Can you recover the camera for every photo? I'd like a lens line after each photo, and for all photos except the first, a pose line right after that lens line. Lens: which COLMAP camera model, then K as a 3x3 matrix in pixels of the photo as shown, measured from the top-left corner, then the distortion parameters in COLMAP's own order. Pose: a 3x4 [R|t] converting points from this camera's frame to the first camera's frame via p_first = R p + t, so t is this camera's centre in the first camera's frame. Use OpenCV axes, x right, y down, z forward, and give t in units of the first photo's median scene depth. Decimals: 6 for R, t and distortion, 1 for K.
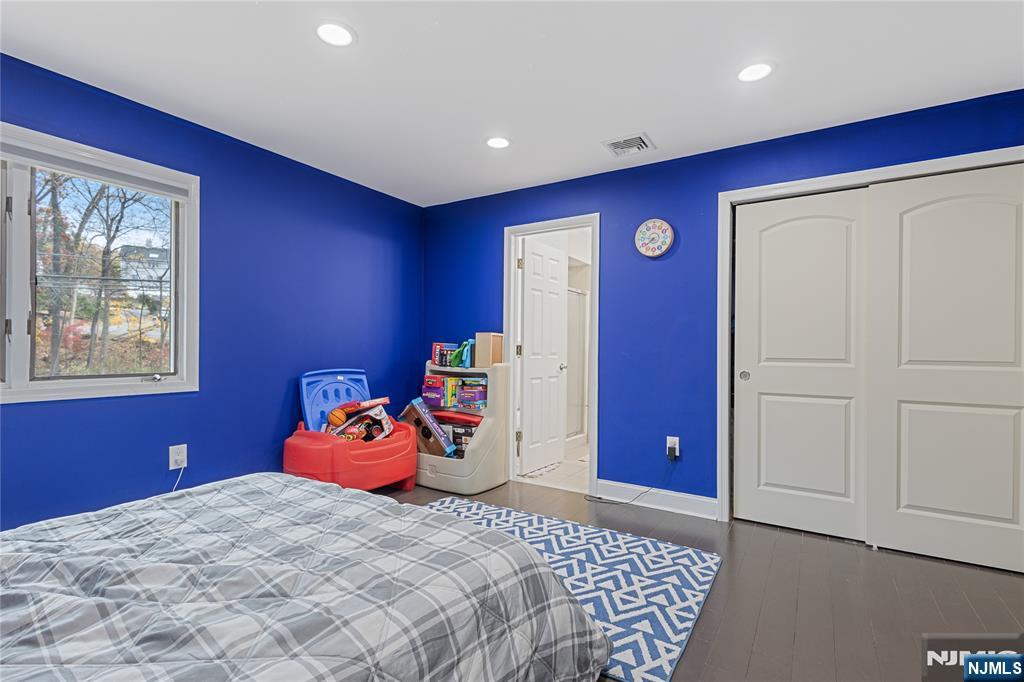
lens RADIAL K [[478.4, 0, 514.1], [0, 478.4, 347.0], [0, 0, 1]] dist [0.005247, -0.001417]
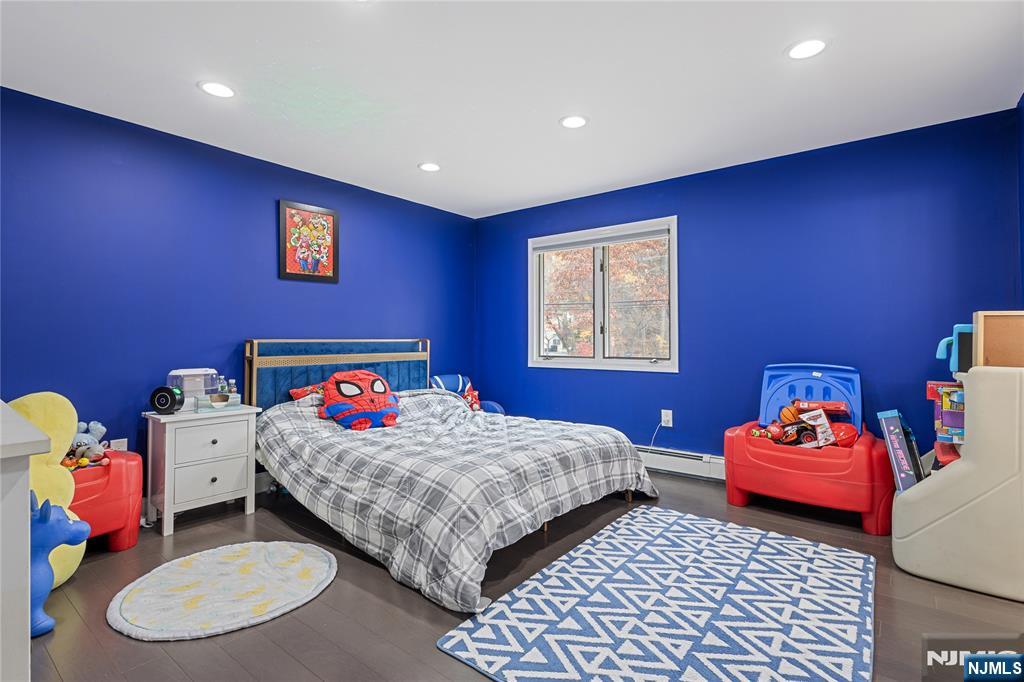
lens RADIAL K [[478.4, 0, 514.2], [0, 478.4, 337.6], [0, 0, 1]] dist [0.005247, -0.001417]
pose [[-0.096788, -0.015681, -0.995181, 0.610197], [-0.000800, 0.999877, -0.015677, 0.011659], [0.995305, -0.000721, -0.096789, 0.561760]]
